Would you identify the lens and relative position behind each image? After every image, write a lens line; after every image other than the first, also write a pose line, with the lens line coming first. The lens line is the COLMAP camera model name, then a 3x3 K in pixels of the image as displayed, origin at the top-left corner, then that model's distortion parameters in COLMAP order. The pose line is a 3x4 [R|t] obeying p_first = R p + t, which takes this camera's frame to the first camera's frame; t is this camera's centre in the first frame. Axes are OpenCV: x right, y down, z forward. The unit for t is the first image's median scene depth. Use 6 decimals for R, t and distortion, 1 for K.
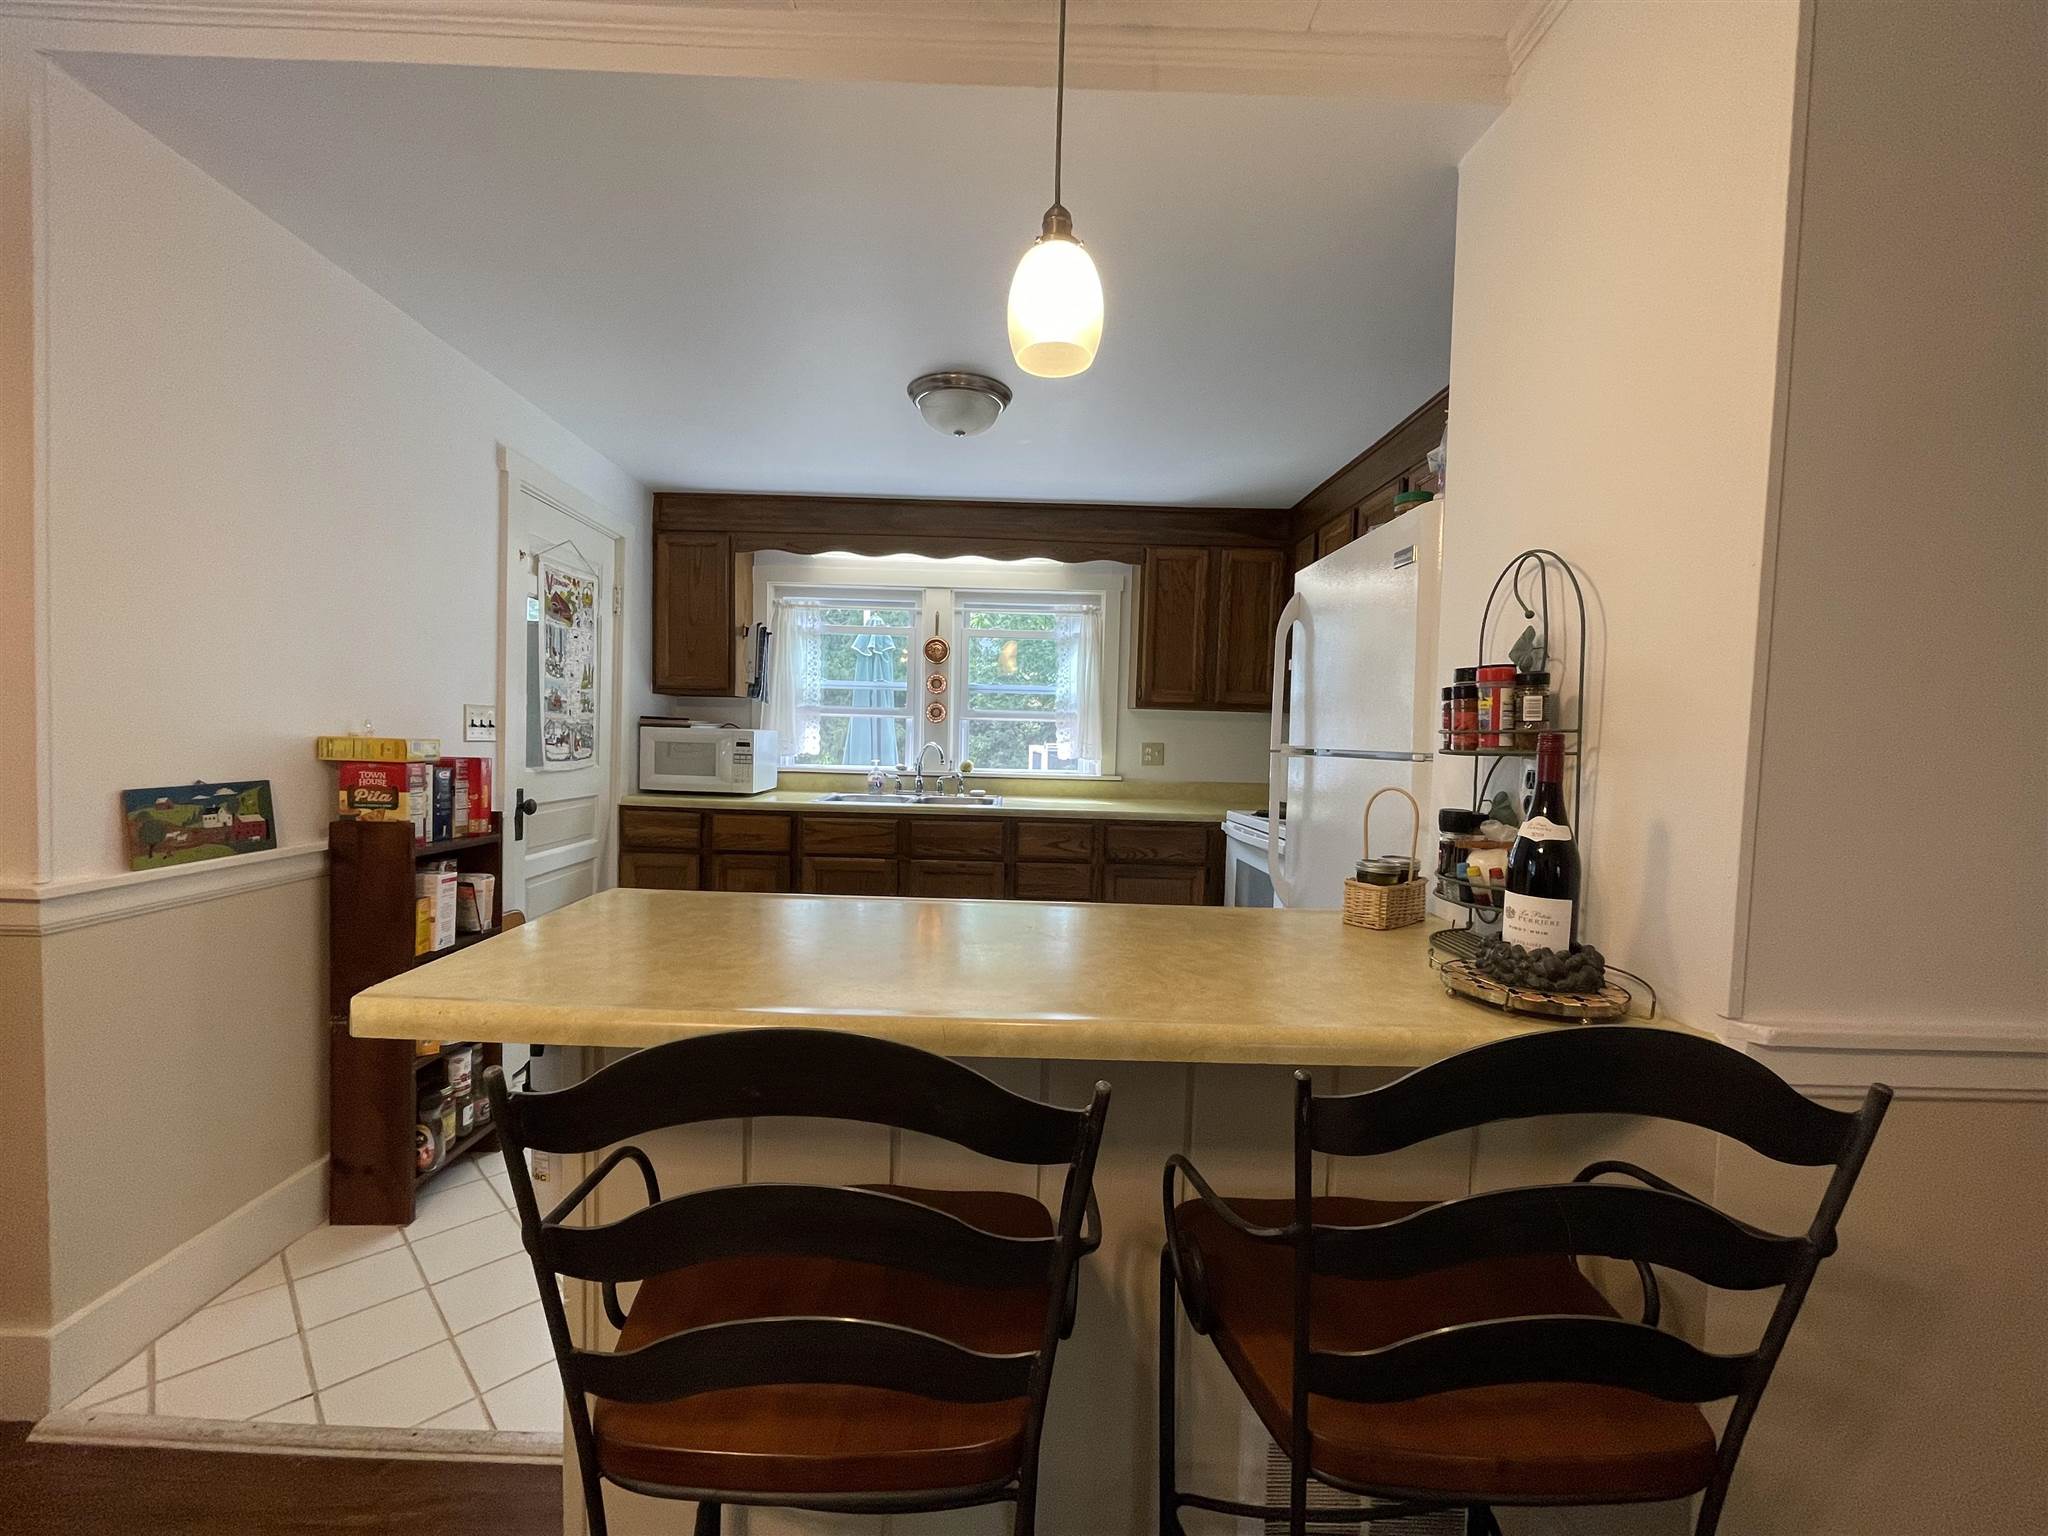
lens RADIAL K [[826.4, 0, 1016.1], [0, 826.4, 776.7], [0, 0, 1]] dist [-0.007233, 0.001758]
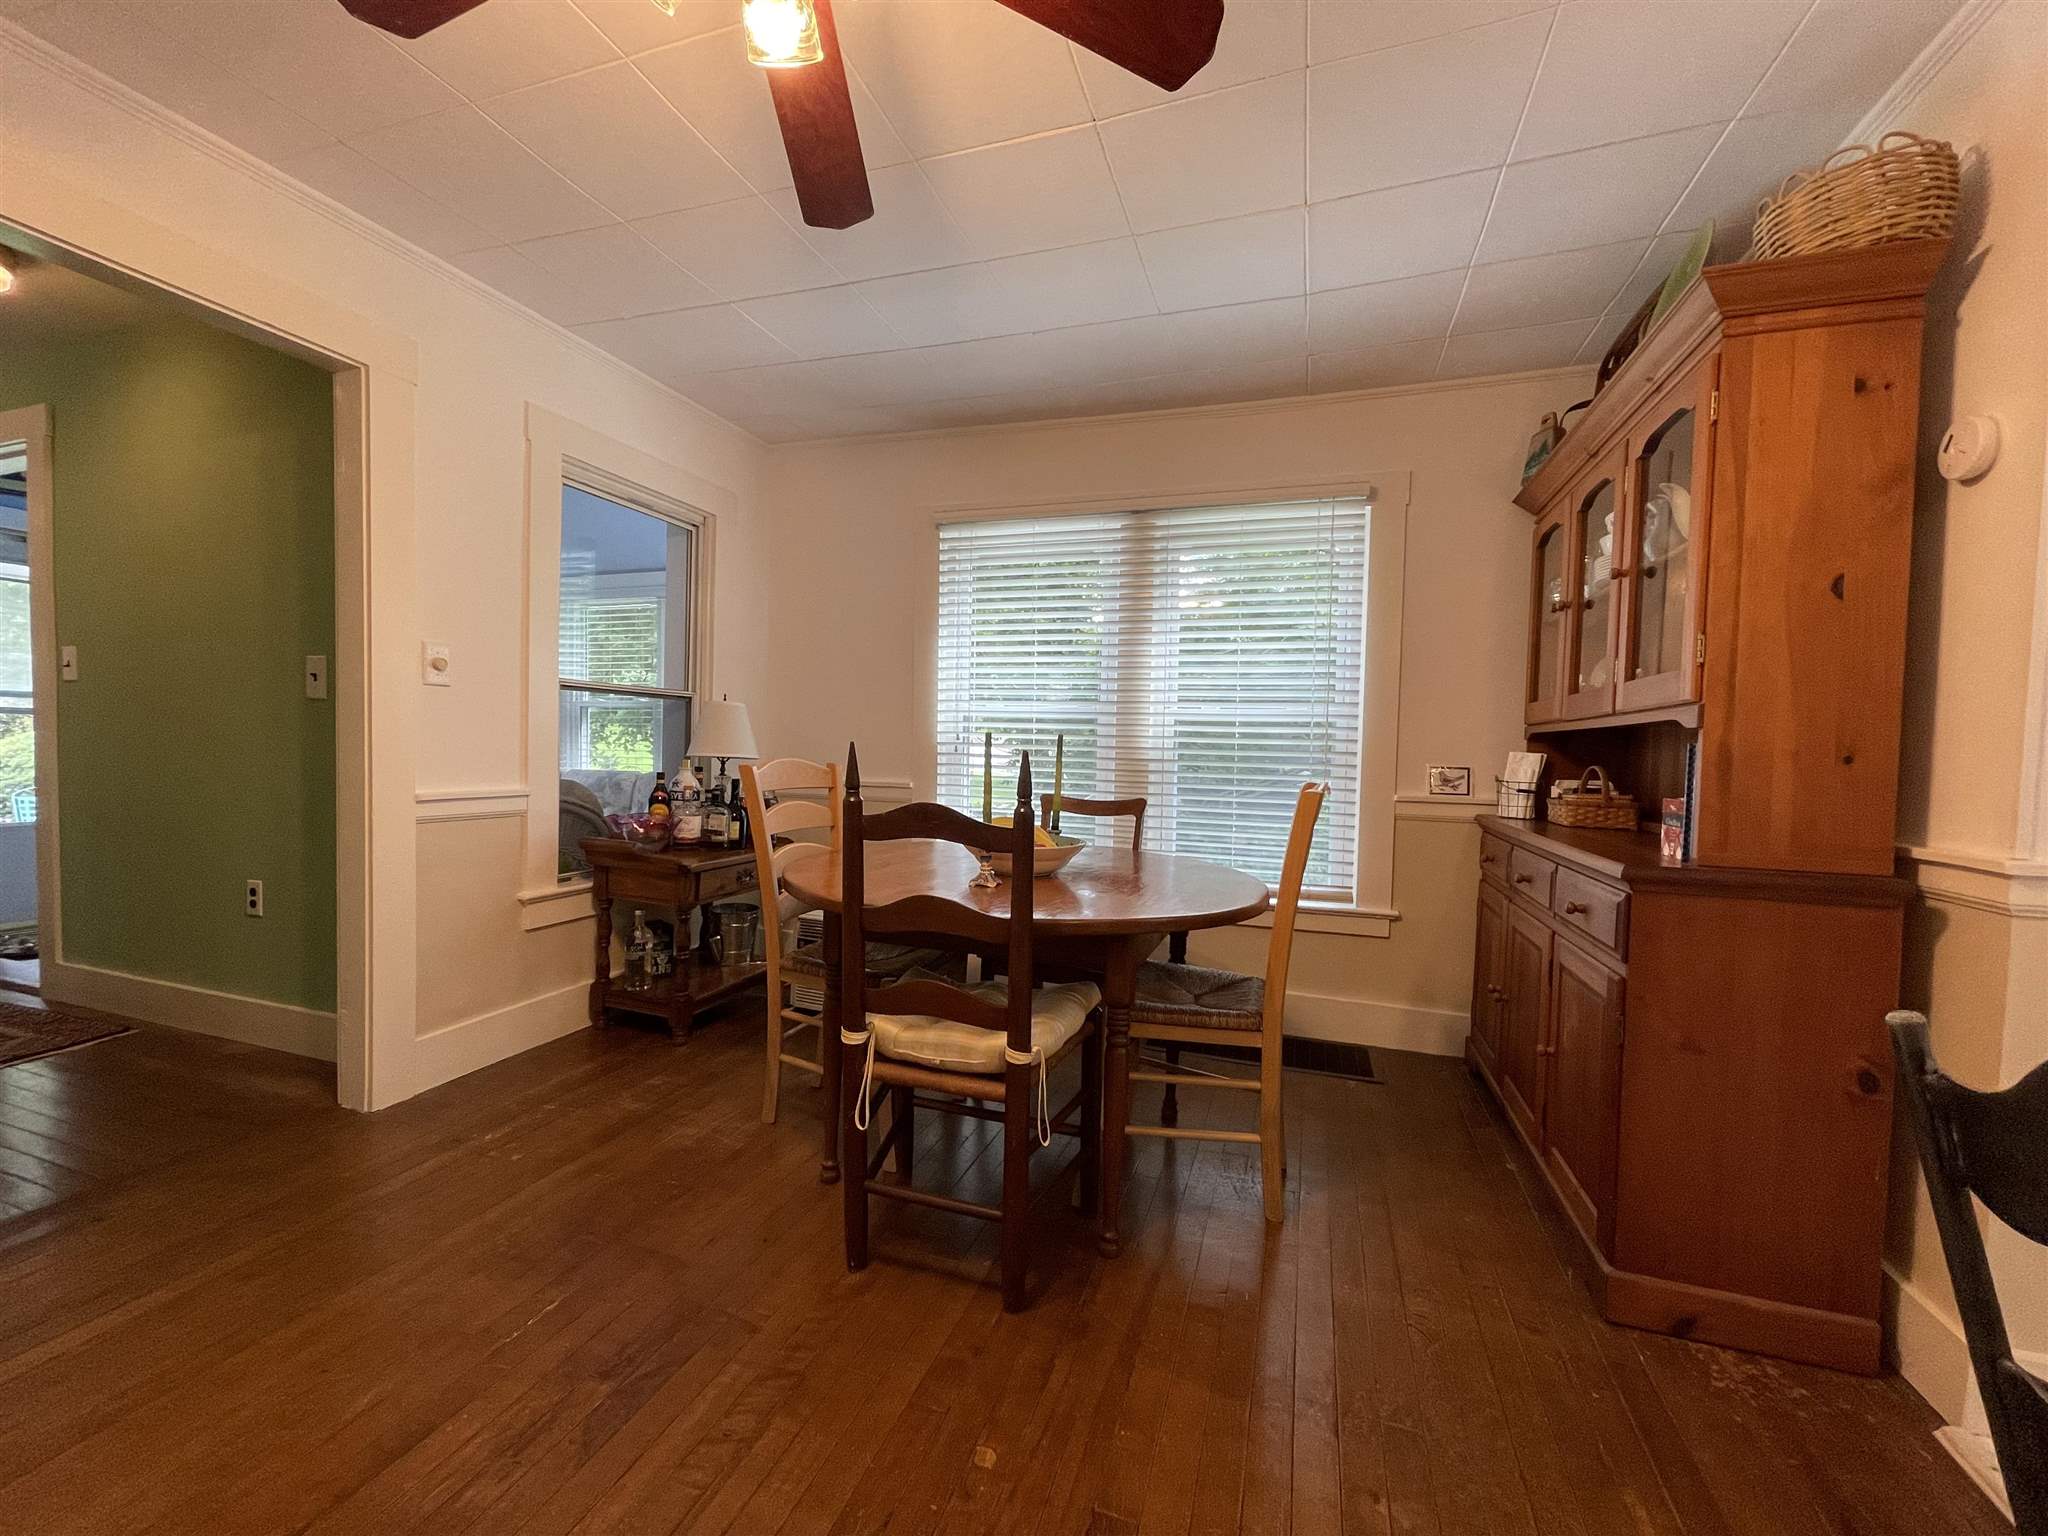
lens RADIAL K [[826.4, 0, 1017.8], [0, 826.4, 774.0], [0, 0, 1]] dist [-0.007233, 0.001758]
pose [[-0.345048, -0.000791, -0.938585, 0.027486], [-0.077193, 0.996636, 0.027538, 0.040097], [0.935405, 0.081954, -0.343948, 0.108281]]
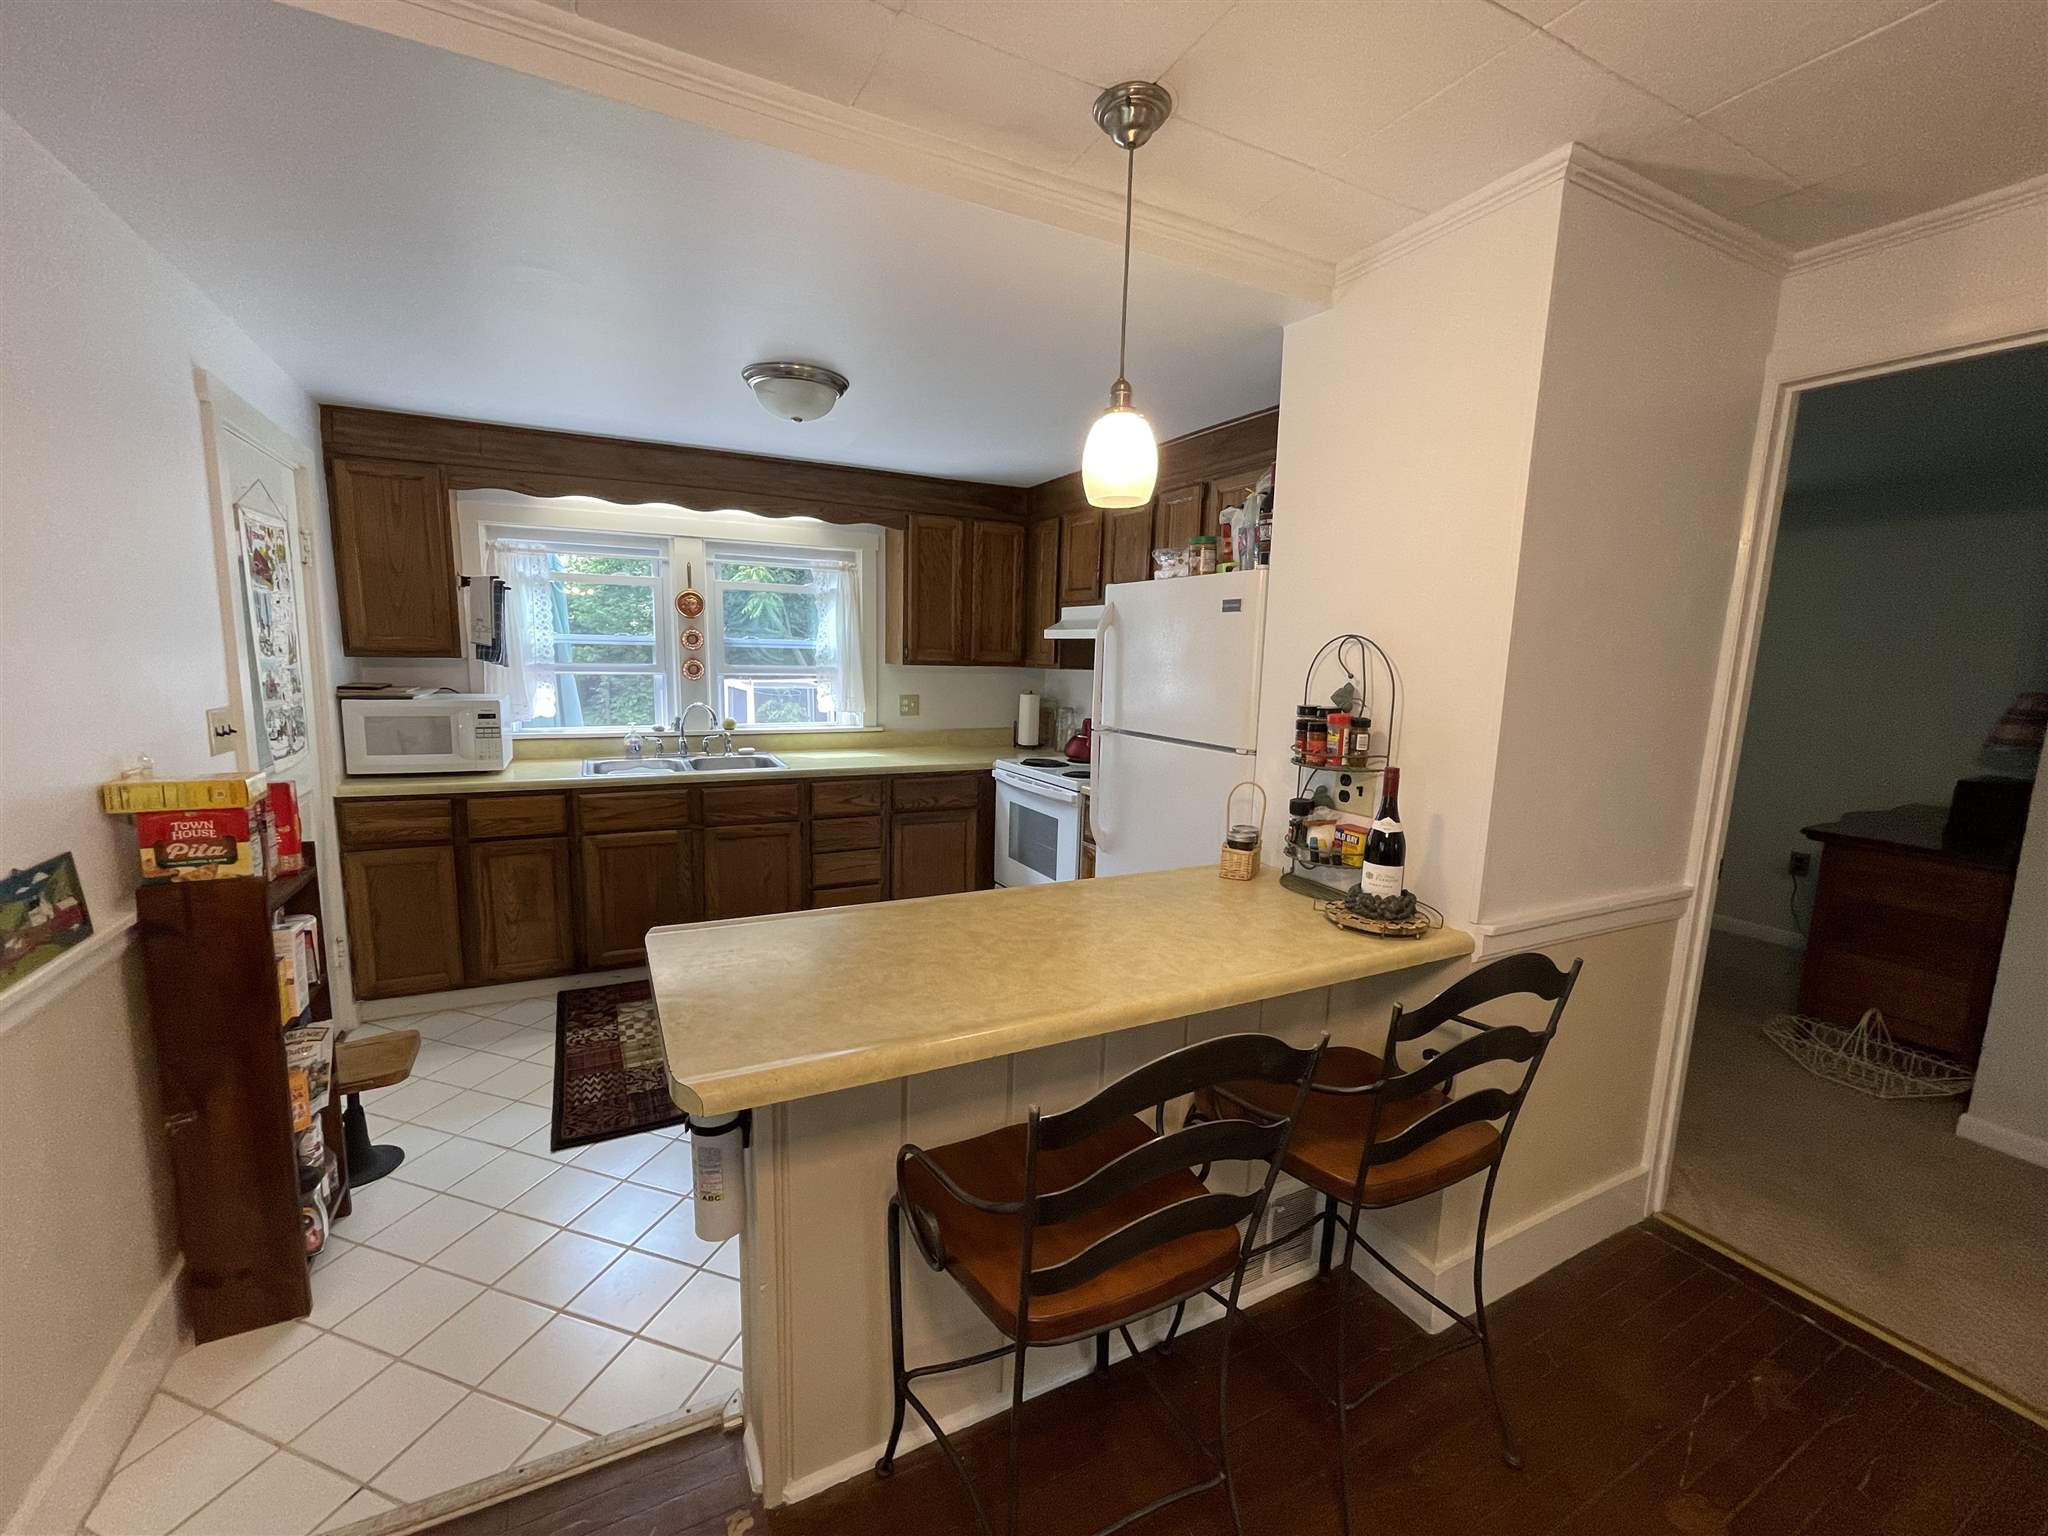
lens RADIAL K [[826.4, 0, 1014.7], [0, 826.4, 776.5], [0, 0, 1]] dist [-0.007233, 0.001758]
pose [[0.898504, -0.070415, 0.433281, -0.240361], [0.020268, 0.992653, 0.119290, -0.078913], [-0.438497, -0.098401, 0.893330, -0.049520]]
